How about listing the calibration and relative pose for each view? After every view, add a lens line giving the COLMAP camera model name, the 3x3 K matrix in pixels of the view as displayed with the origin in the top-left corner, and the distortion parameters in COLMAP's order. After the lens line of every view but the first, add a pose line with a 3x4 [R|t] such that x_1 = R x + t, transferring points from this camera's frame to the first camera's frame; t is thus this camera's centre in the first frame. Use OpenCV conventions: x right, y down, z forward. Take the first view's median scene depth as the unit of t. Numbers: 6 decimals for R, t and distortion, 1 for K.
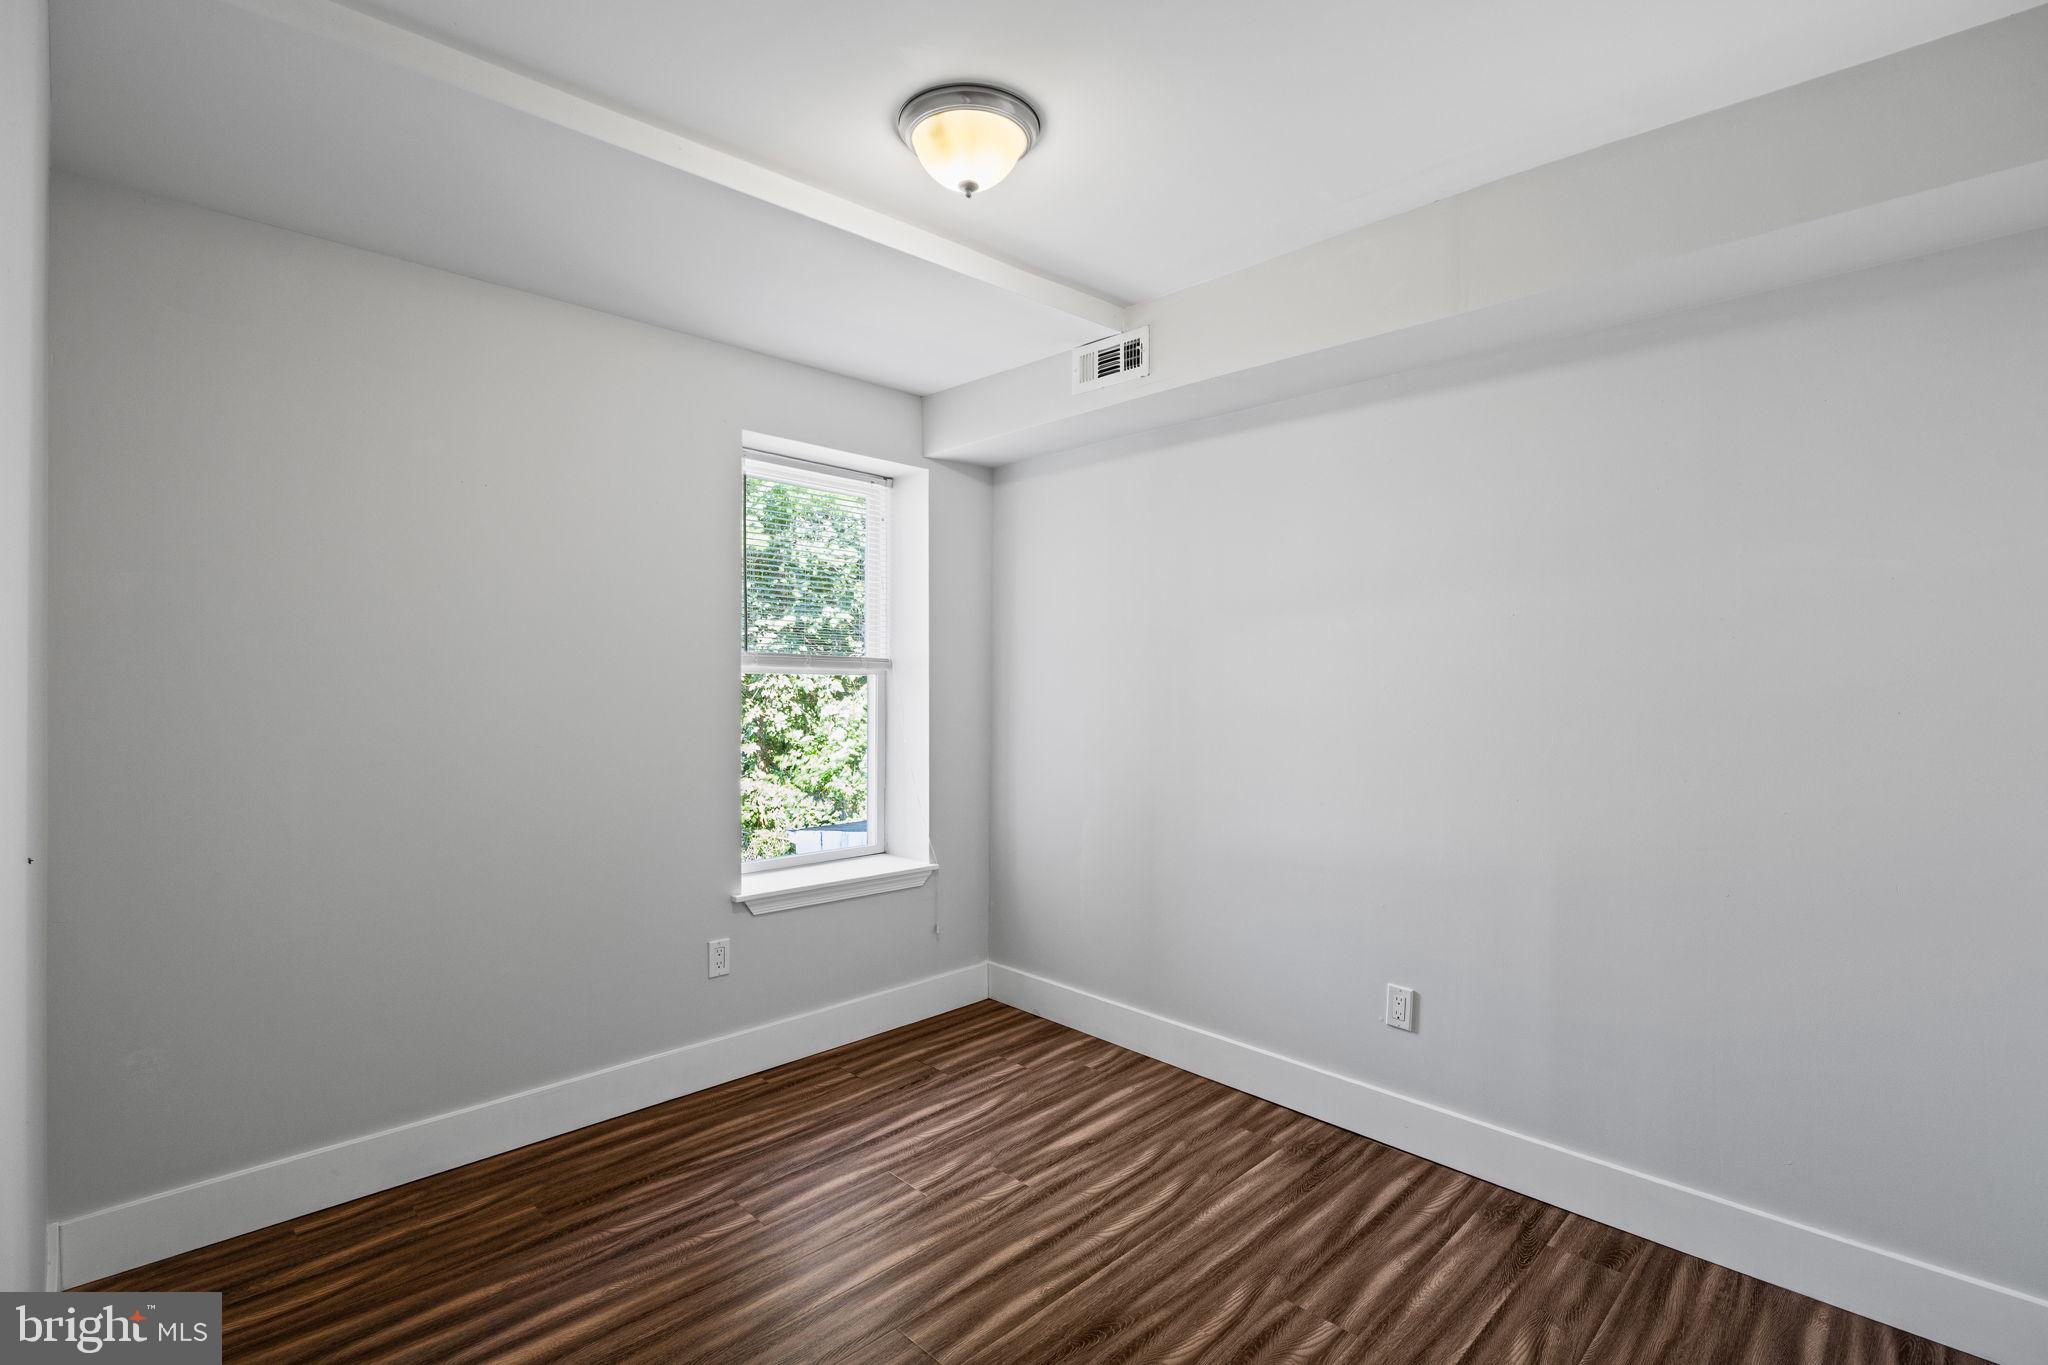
lens RADIAL K [[912.5, 0, 1025.0], [0, 912.5, 681.7], [0, 0, 1]] dist [-0.012762, 0.001206]
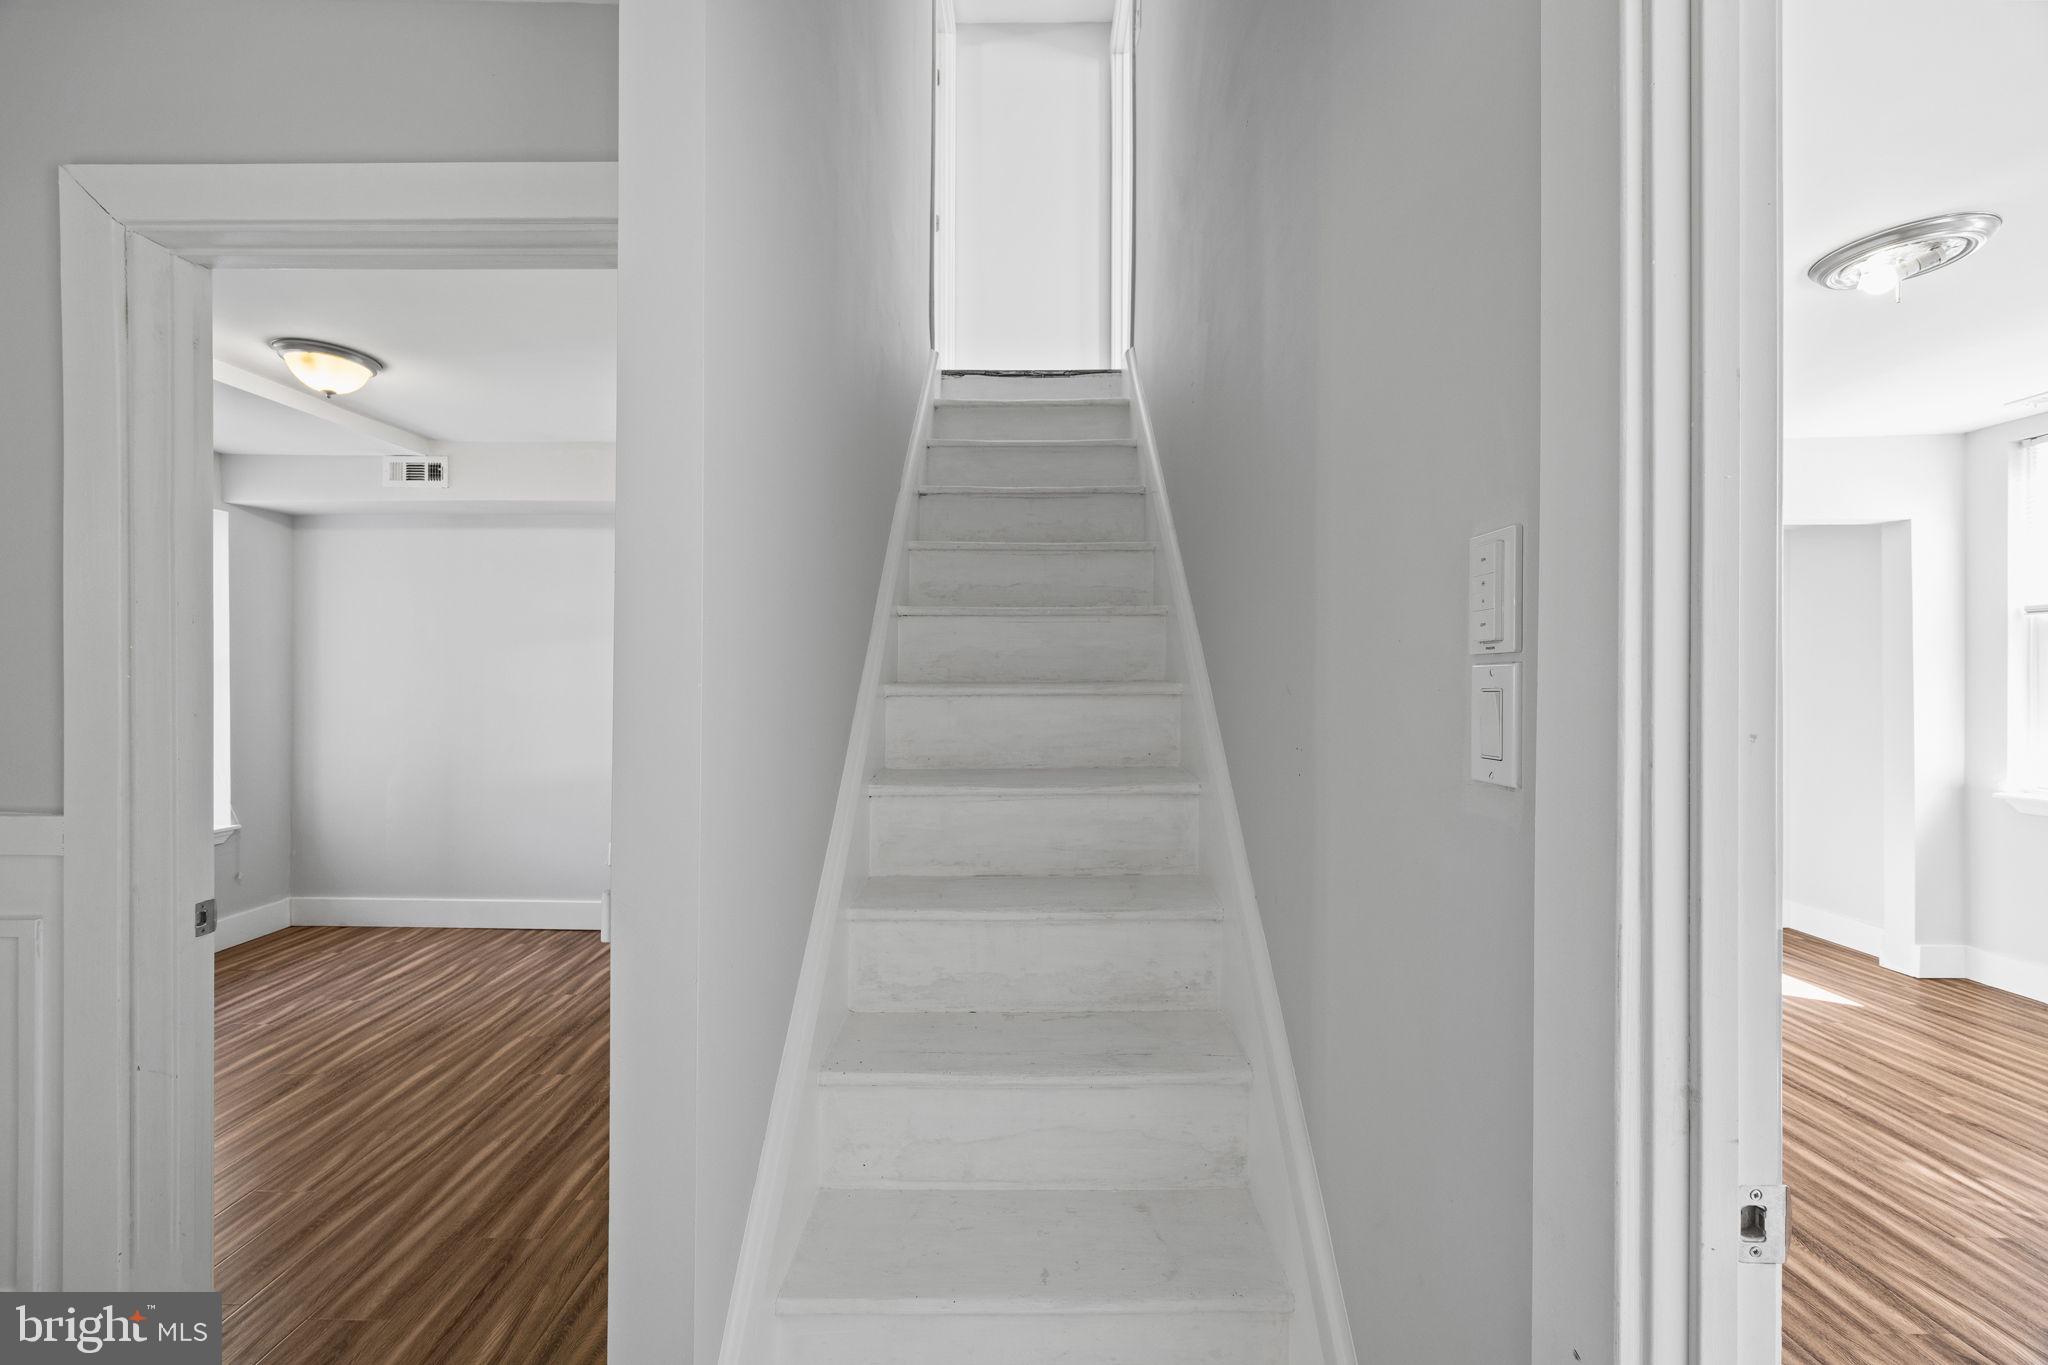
lens RADIAL K [[780.1, 0, 1025.1], [0, 780.1, 677.8], [0, 0, 1]] dist [0.001943, 0.000075]
pose [[0.692781, -0.003691, 0.721139, -0.159032], [0.002566, 0.999993, 0.002653, -0.006701], [-0.721144, 0.000012, 0.692785, -0.707041]]
